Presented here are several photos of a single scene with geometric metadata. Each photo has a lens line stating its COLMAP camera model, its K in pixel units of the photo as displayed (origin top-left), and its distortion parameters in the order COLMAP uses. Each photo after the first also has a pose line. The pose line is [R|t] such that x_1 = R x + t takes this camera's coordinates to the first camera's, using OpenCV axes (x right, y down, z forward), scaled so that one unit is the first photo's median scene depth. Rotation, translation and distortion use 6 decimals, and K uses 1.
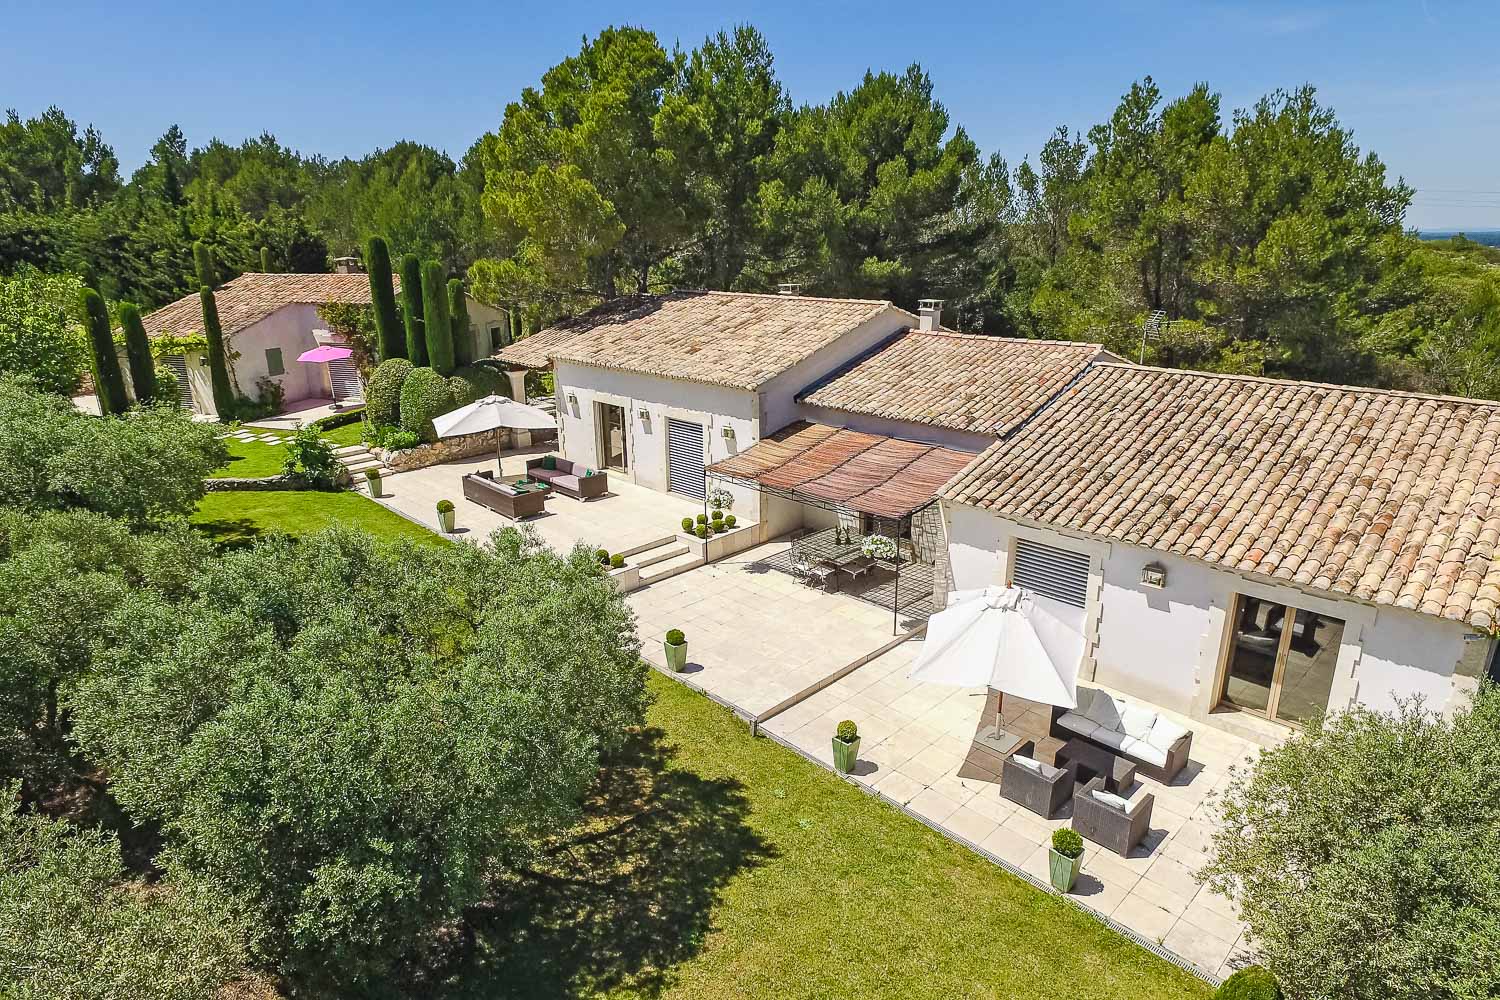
lens RADIAL K [[876.2, 0, 737.0], [0, 876.2, 432.1], [0, 0, 1]] dist [-0.004779, 0.010600]
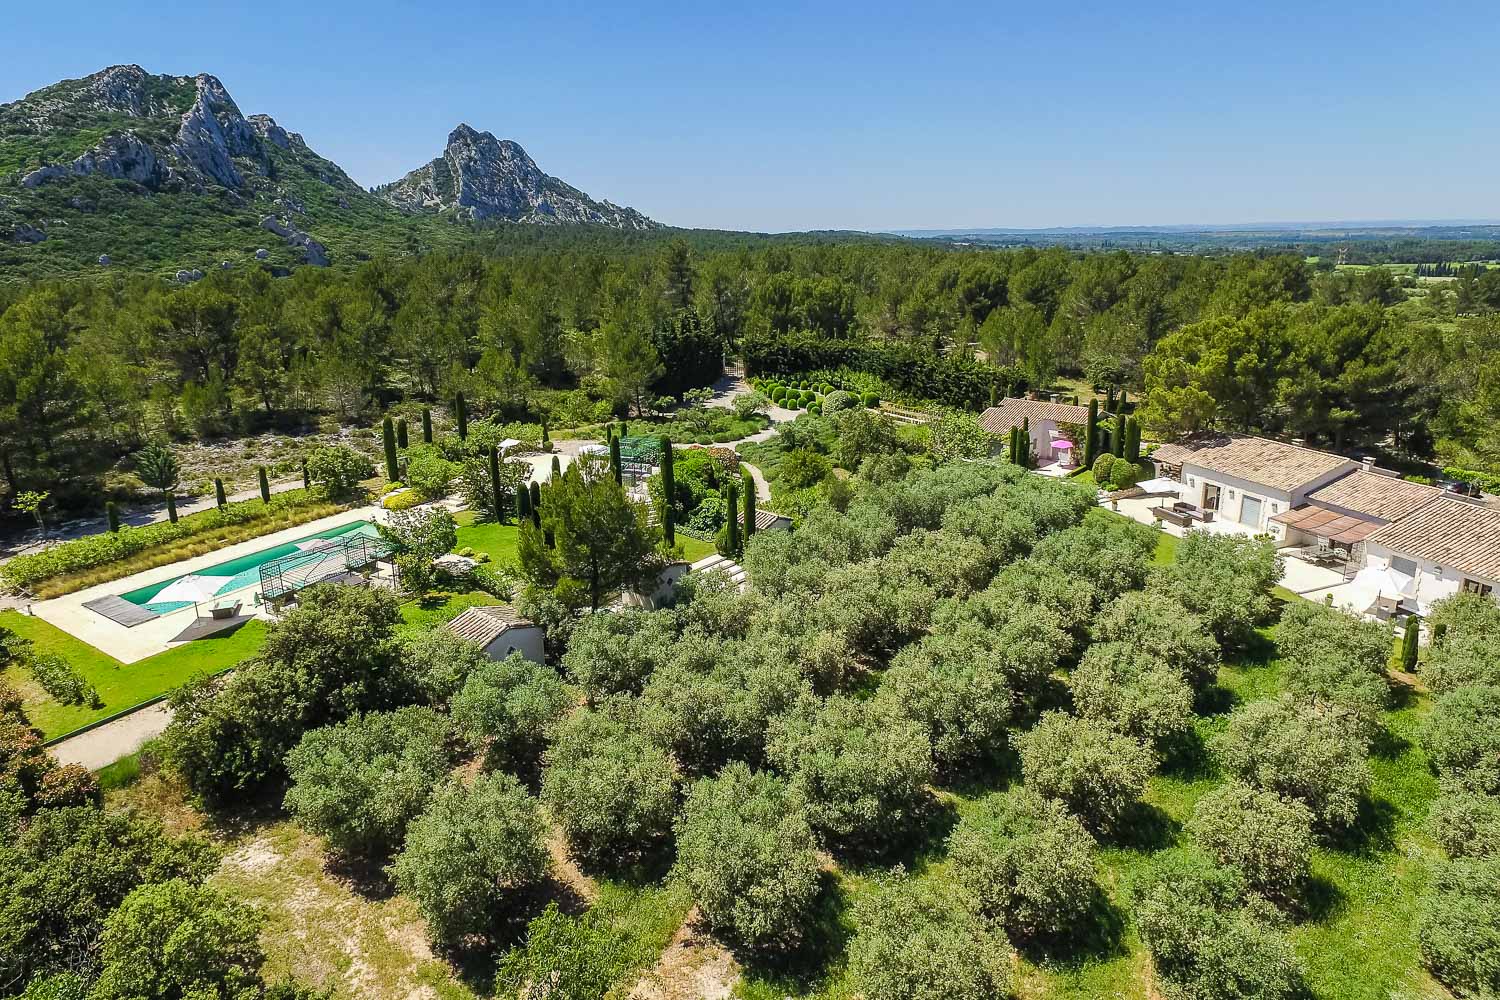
lens RADIAL K [[876.2, 0, 737.0], [0, 876.2, 432.1], [0, 0, 1]] dist [-0.004779, 0.010600]
pose [[0.914929, 0.086725, -0.394187, -0.480333], [-0.082991, 0.996197, 0.026548, -0.157162], [0.394990, 0.008424, 0.918647, -2.142946]]
